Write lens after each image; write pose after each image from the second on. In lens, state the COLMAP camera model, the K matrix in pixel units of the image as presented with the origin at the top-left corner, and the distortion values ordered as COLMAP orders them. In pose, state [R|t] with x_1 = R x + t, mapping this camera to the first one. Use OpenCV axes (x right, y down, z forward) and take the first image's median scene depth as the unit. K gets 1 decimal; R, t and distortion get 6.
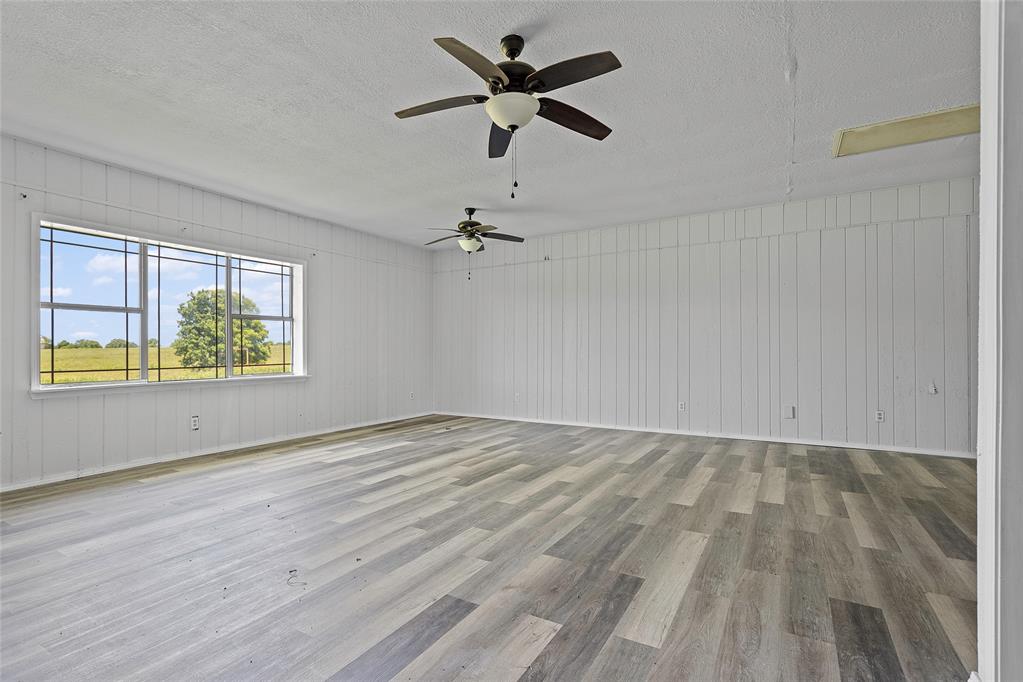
lens RADIAL K [[477.6, 0, 506.2], [0, 477.6, 341.4], [0, 0, 1]] dist [0.000471, -0.000828]
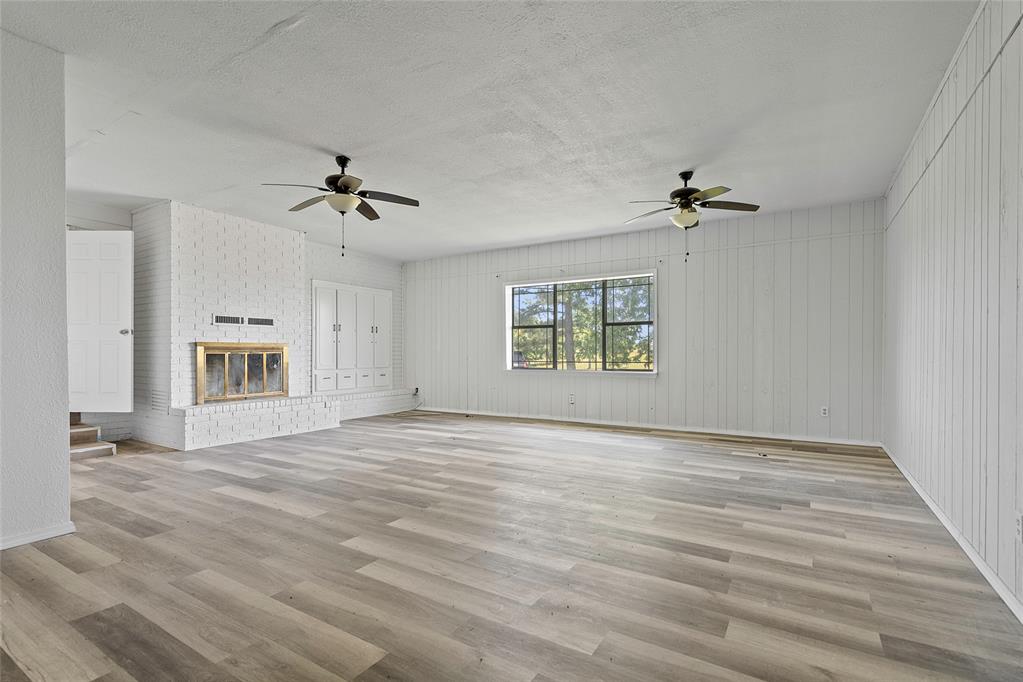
lens RADIAL K [[477.6, 0, 507.8], [0, 477.6, 357.3], [0, 0, 1]] dist [0.000471, -0.000828]
pose [[-0.008705, 0.014871, -0.999852, 1.270869], [0.019979, 0.999692, 0.014695, 0.019545], [0.999763, -0.019848, -0.008999, 1.229538]]
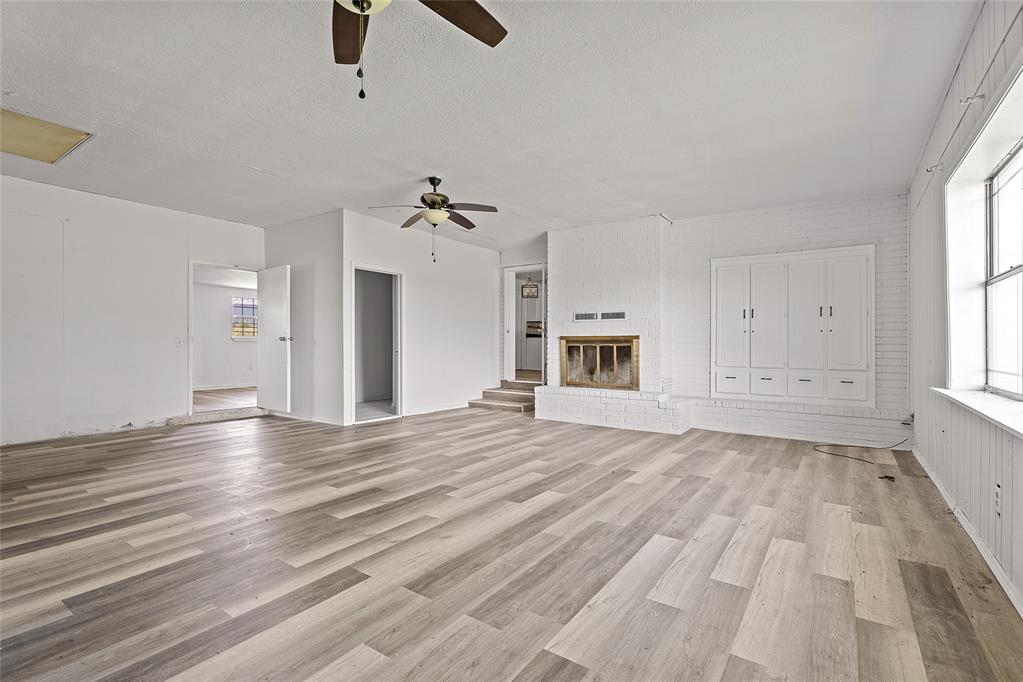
lens RADIAL K [[477.6, 0, 516.6], [0, 477.6, 337.1], [0, 0, 1]] dist [0.000471, -0.000828]
pose [[-0.998196, -0.000285, 0.060045, -0.329893], [-0.002452, 0.999348, -0.036030, 0.049329], [-0.059996, -0.036113, -0.997545, 2.240319]]
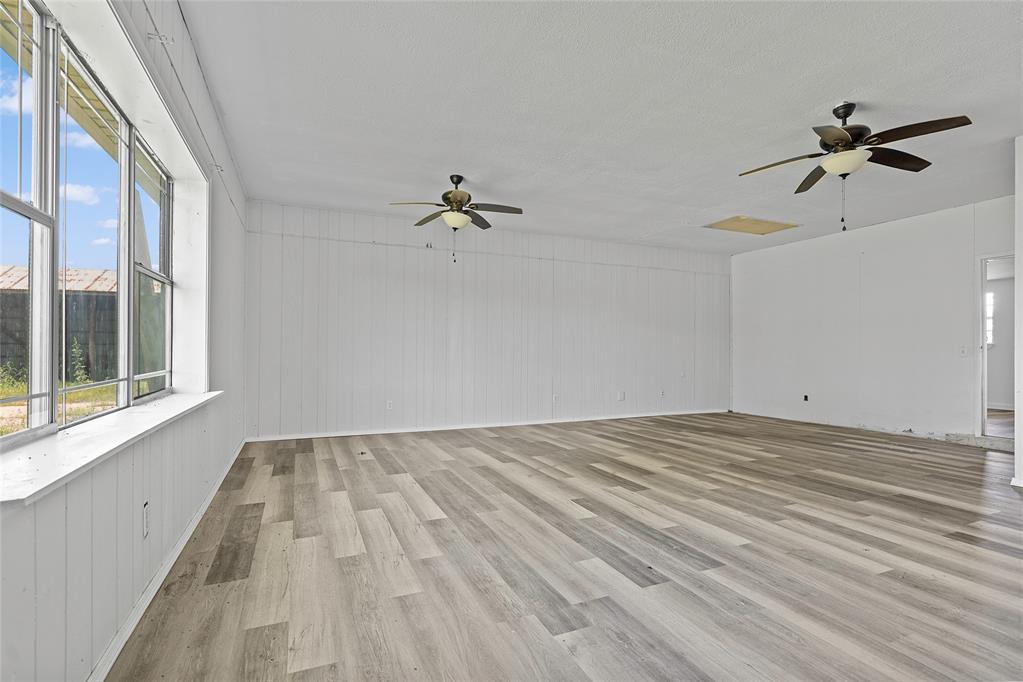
lens RADIAL K [[477.6, 0, 506.1], [0, 477.6, 351.1], [0, 0, 1]] dist [0.000471, -0.000828]
pose [[0.583547, 0.004676, 0.812066, -1.209021], [-0.022899, 0.999681, 0.010699, 0.019511], [-0.811756, -0.024838, 0.583468, 0.773712]]
